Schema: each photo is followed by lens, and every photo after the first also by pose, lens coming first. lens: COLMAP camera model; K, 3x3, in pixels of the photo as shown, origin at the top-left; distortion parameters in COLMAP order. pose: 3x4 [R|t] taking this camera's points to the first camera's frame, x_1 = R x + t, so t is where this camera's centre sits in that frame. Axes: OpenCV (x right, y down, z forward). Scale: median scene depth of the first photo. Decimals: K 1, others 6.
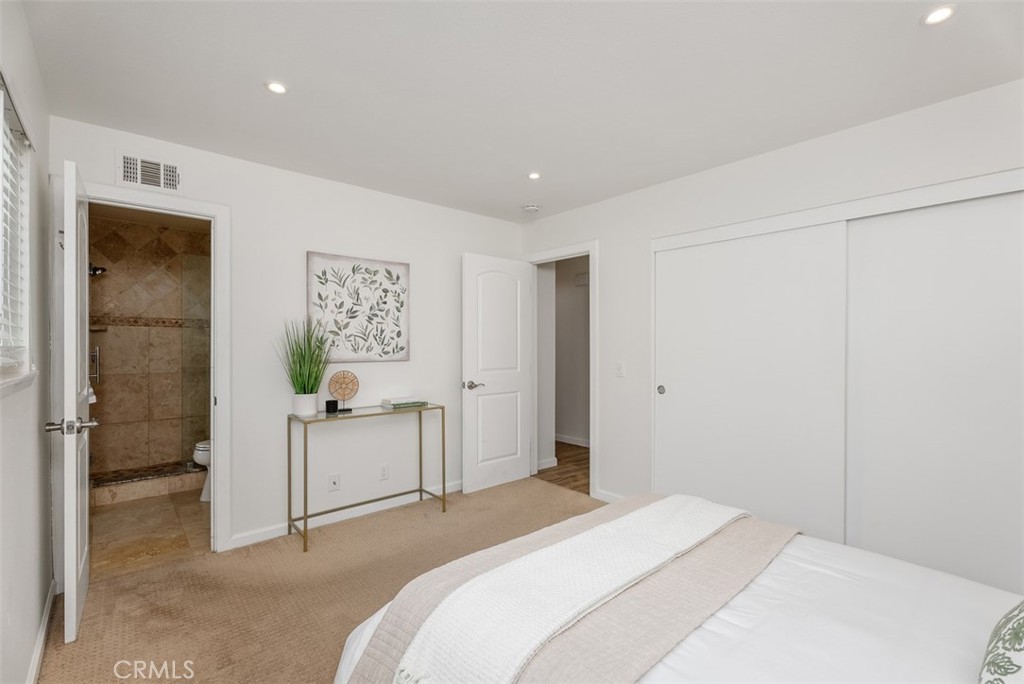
lens RADIAL K [[452.5, 0, 514.8], [0, 452.5, 343.1], [0, 0, 1]] dist [-0.000213, 0.000364]
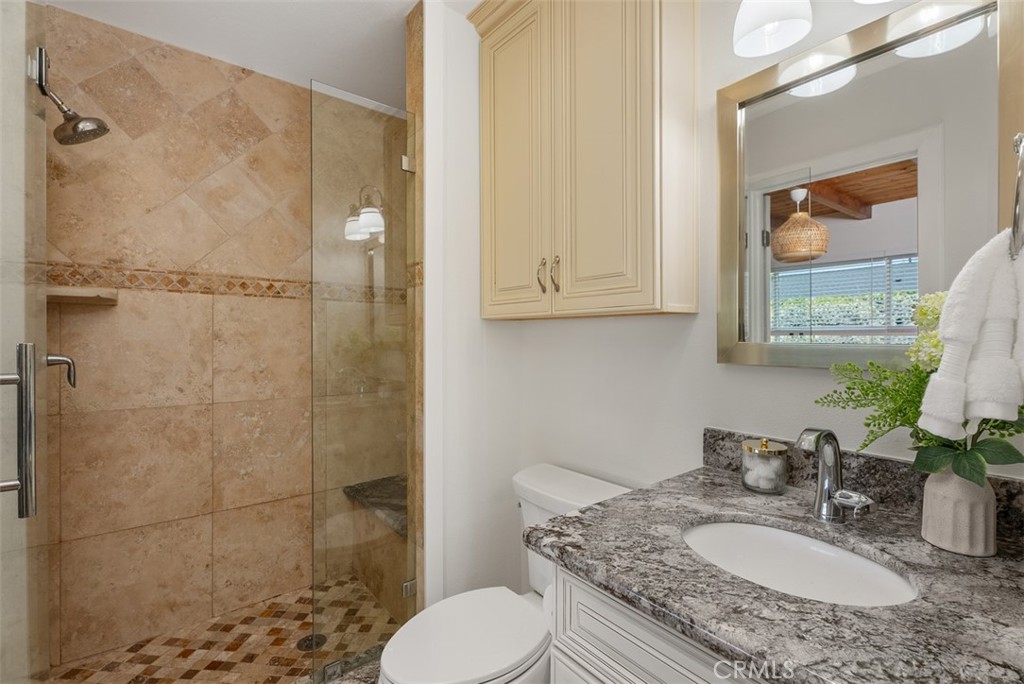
lens RADIAL K [[452.5, 0, 511.4], [0, 452.5, 339.8], [0, 0, 1]] dist [-0.000213, 0.000364]
pose [[0.998379, 0.002250, -0.056870, -0.501779], [-0.001942, 0.999983, 0.005469, 0.003695], [0.056881, -0.005350, 0.998367, 0.588289]]
